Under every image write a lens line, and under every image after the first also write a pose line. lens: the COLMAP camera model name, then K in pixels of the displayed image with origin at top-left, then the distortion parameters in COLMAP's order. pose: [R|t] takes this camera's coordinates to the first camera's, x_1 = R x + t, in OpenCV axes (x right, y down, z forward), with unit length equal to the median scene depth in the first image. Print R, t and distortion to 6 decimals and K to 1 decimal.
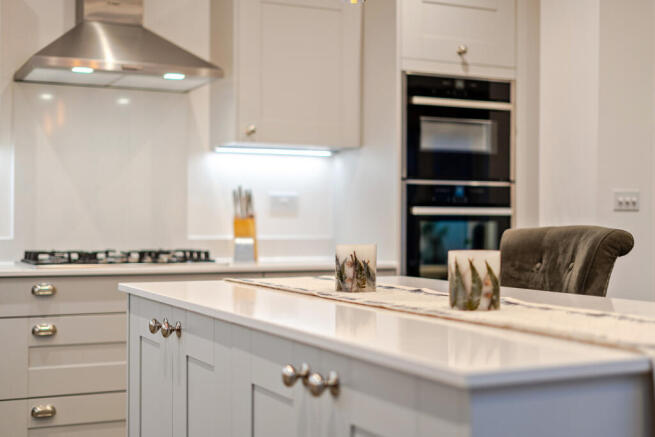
lens RADIAL K [[954.2, 0, 328.5], [0, 954.2, 215.7], [0, 0, 1]] dist [-0.012380, 0.000000]
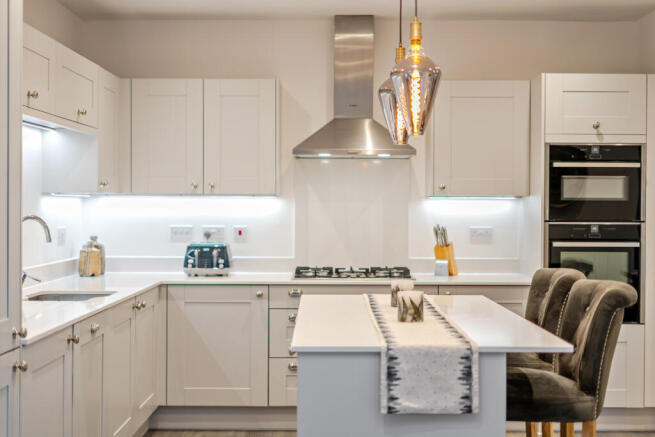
lens RADIAL K [[954.2, 0, 326.3], [0, 954.2, 218.0], [0, 0, 1]] dist [-0.012380, 0.000000]
pose [[0.899968, 0.007479, -0.435892, 0.385418], [0.001244, 0.999805, 0.019723, -0.069226], [0.435955, -0.018292, 0.899783, -0.378035]]
